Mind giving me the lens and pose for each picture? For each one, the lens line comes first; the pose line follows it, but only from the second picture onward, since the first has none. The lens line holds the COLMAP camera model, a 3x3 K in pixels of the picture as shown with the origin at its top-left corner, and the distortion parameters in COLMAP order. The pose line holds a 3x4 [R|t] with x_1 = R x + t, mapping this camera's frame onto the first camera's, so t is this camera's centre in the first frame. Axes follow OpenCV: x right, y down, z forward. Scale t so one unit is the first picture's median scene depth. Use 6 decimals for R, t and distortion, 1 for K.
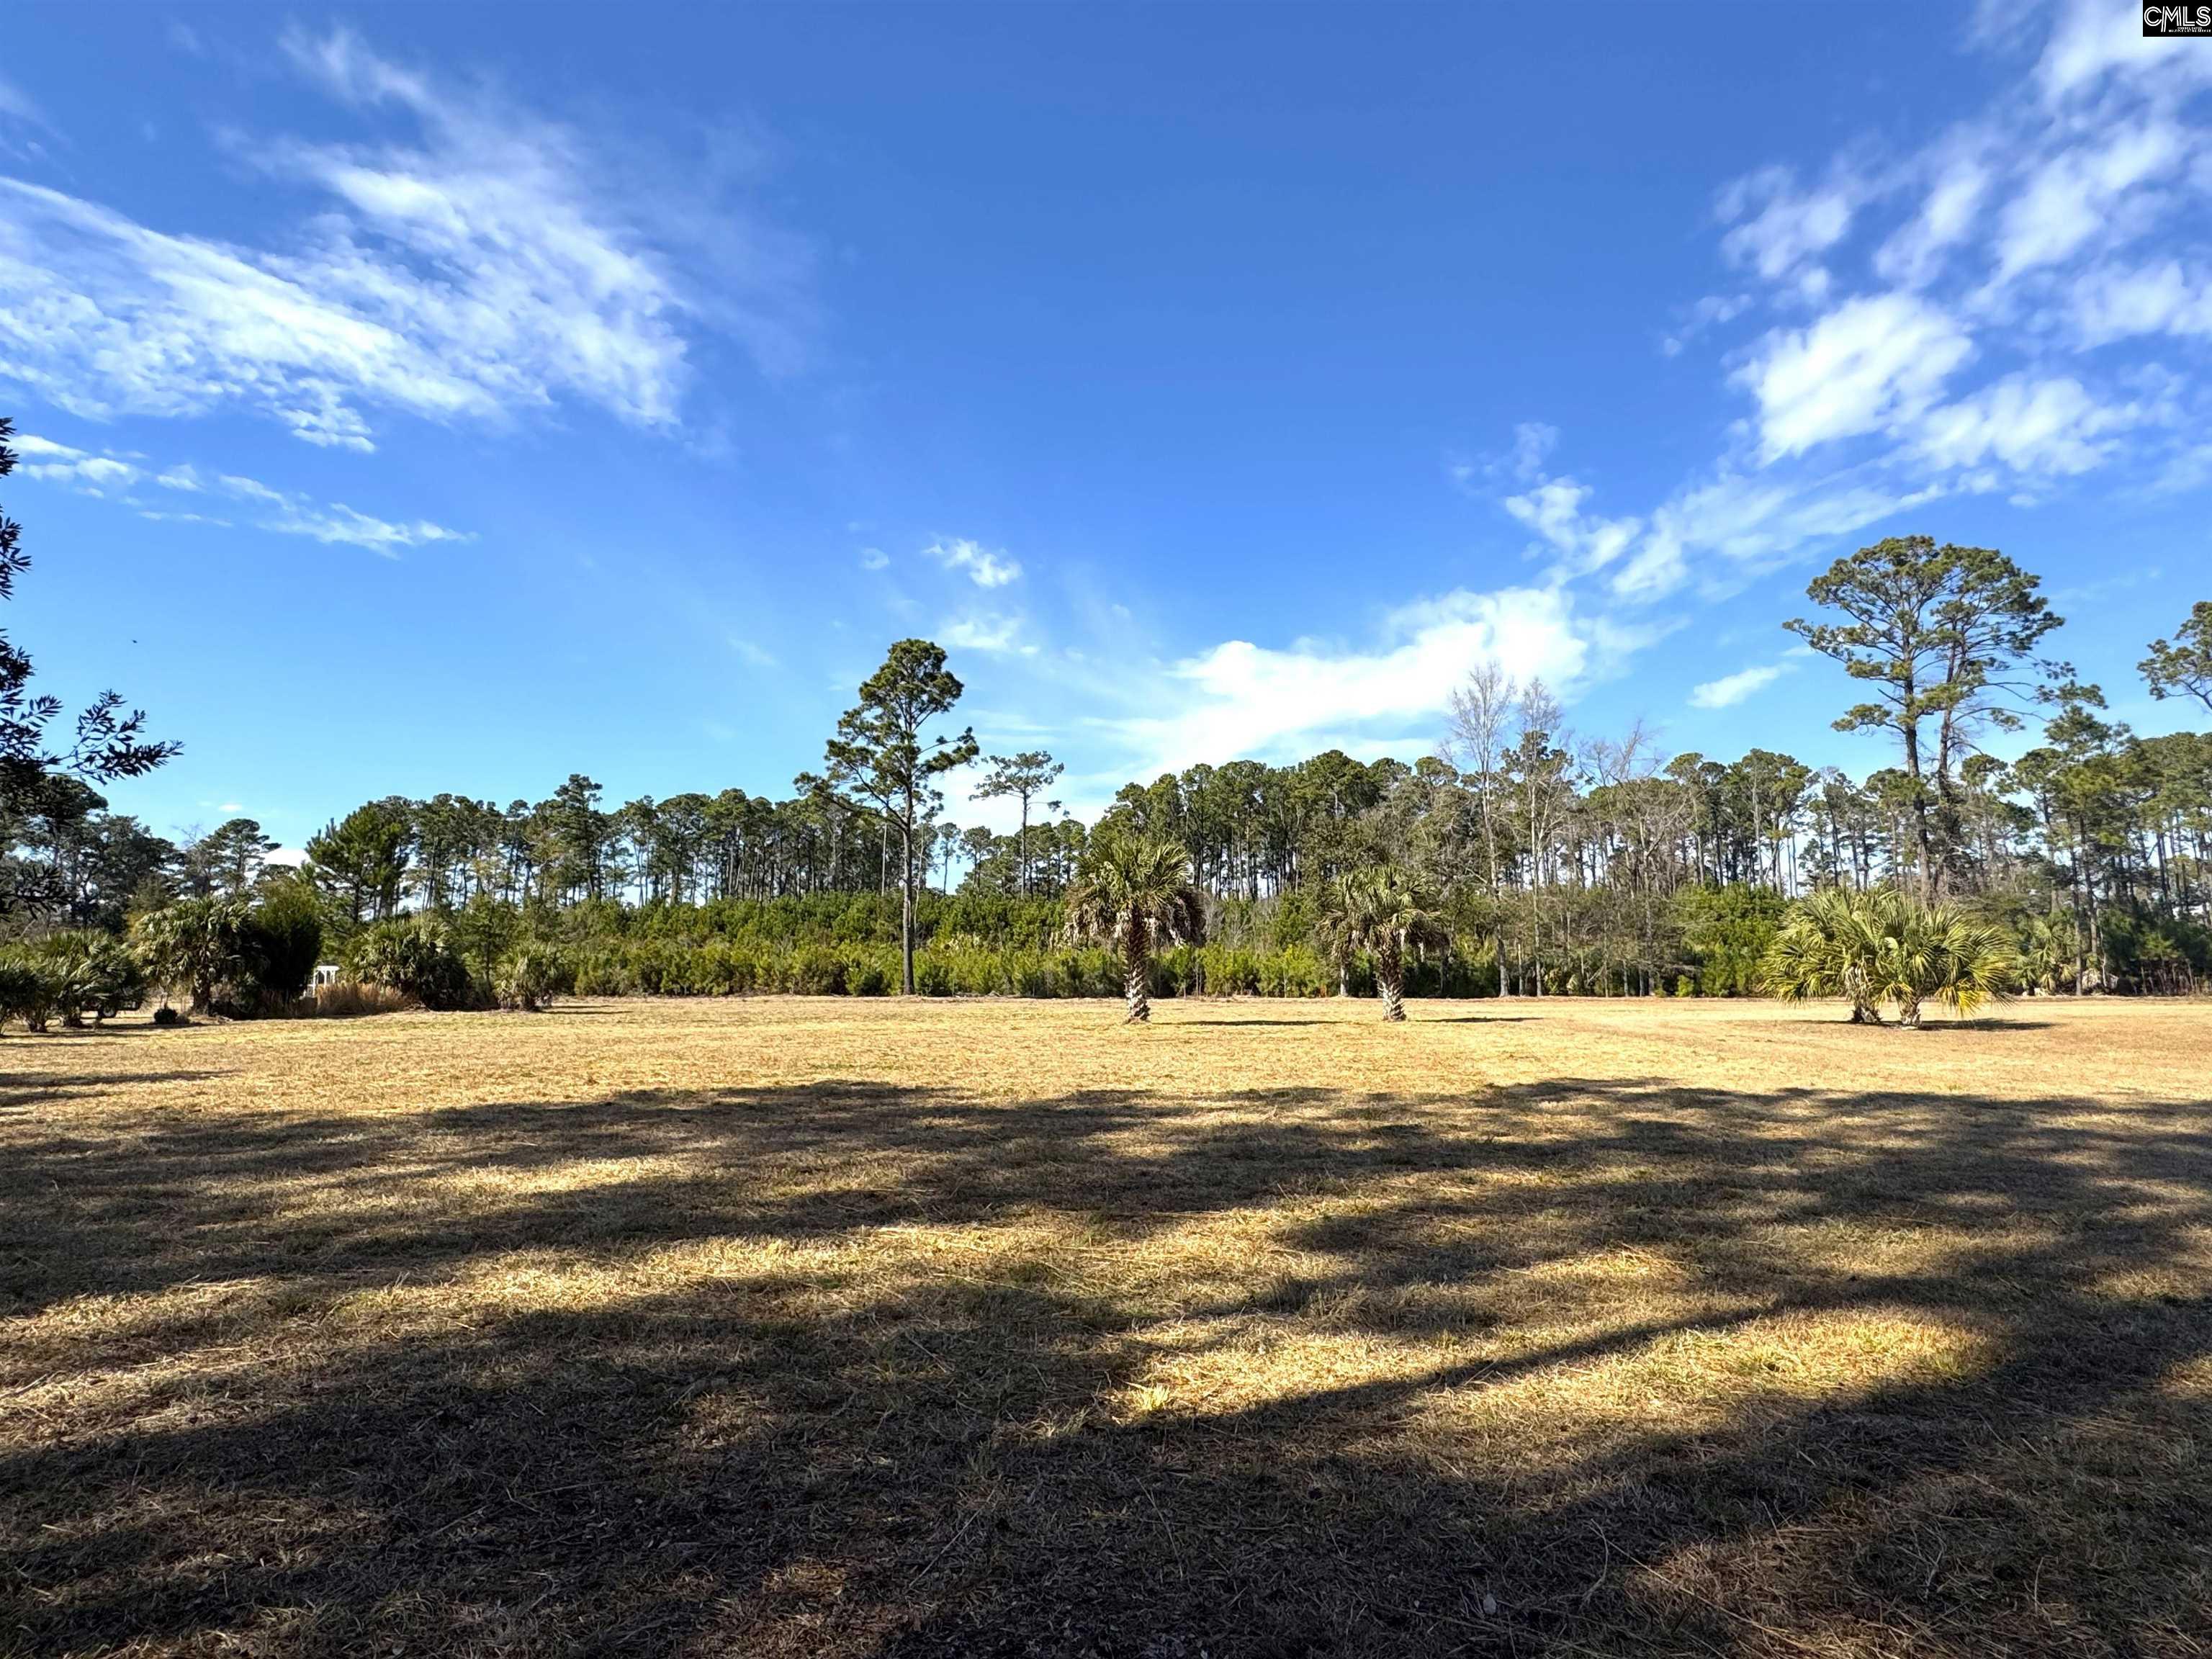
lens RADIAL K [[1133.1, 0, 1106.0], [0, 1133.1, 829.5], [0, 0, 1]] dist [0.031111, 0.000560]
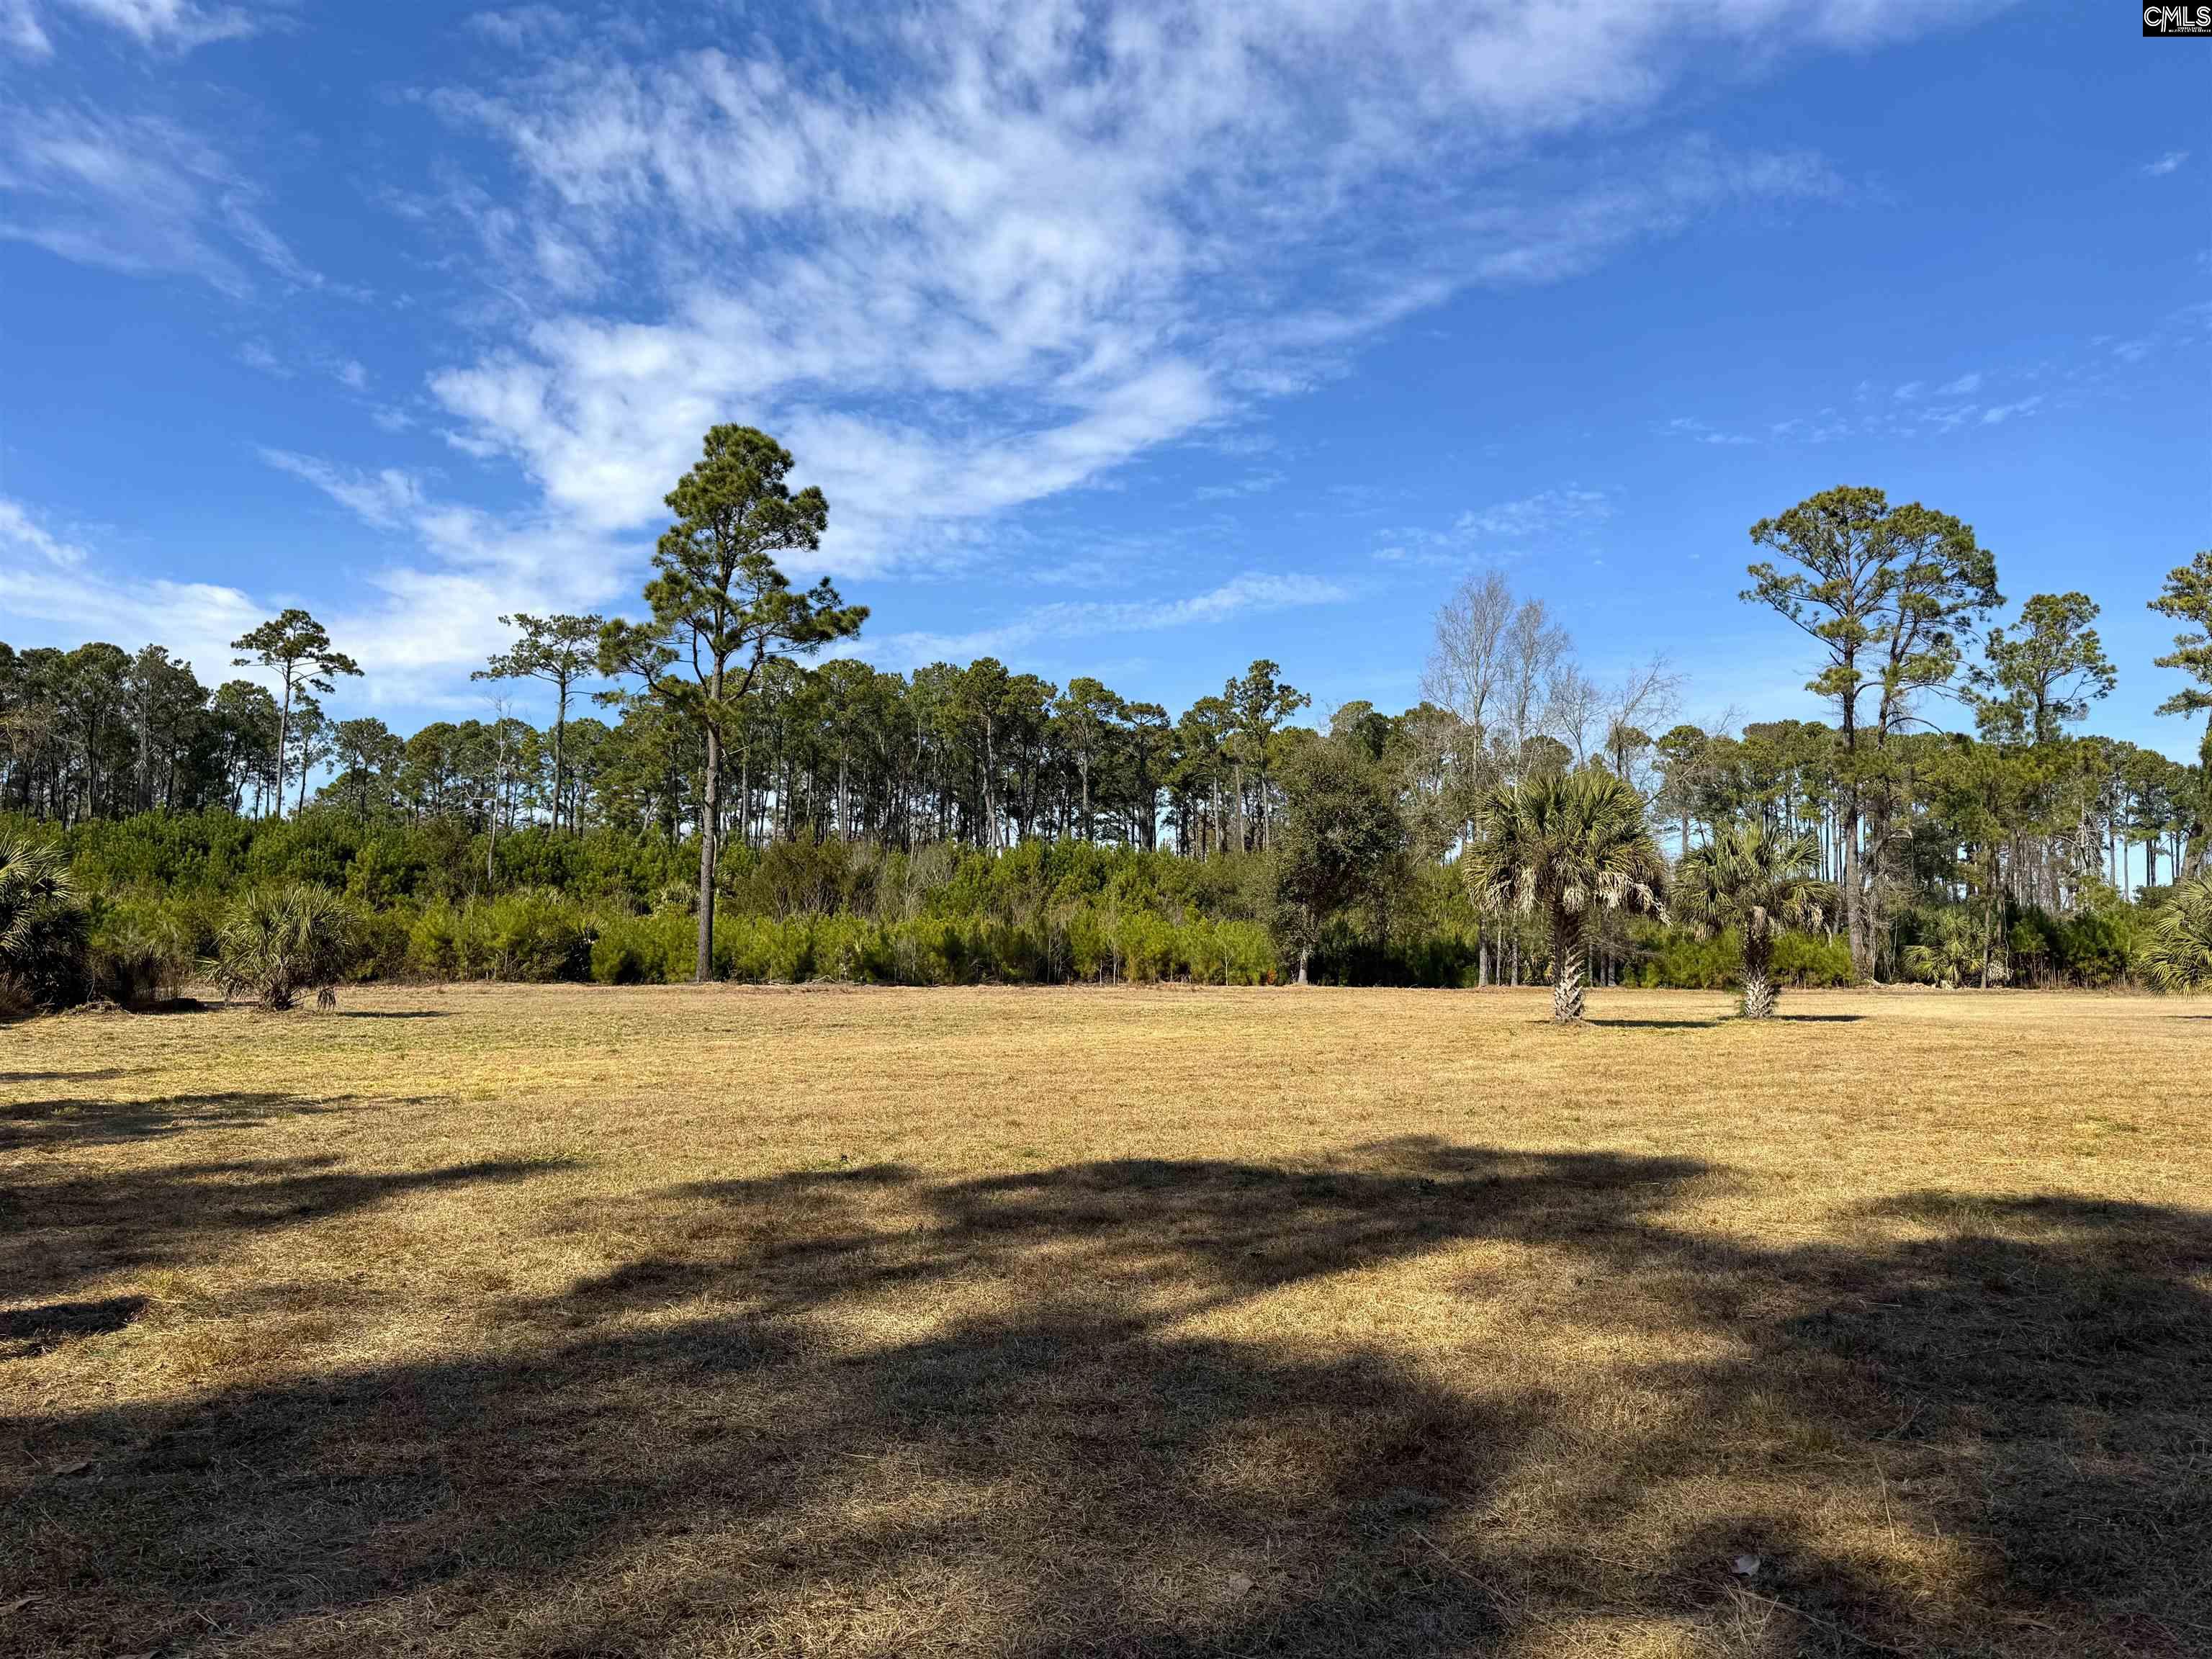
lens RADIAL K [[1519.5, 0, 1106.0], [0, 1519.5, 829.5], [0, 0, 1]] dist [0.139332, -0.003961]
pose [[0.901568, 0.046950, 0.430083, -0.354543], [-0.066825, 0.997276, 0.031217, 0.015192], [-0.427446, -0.056884, 0.902250, 0.105553]]
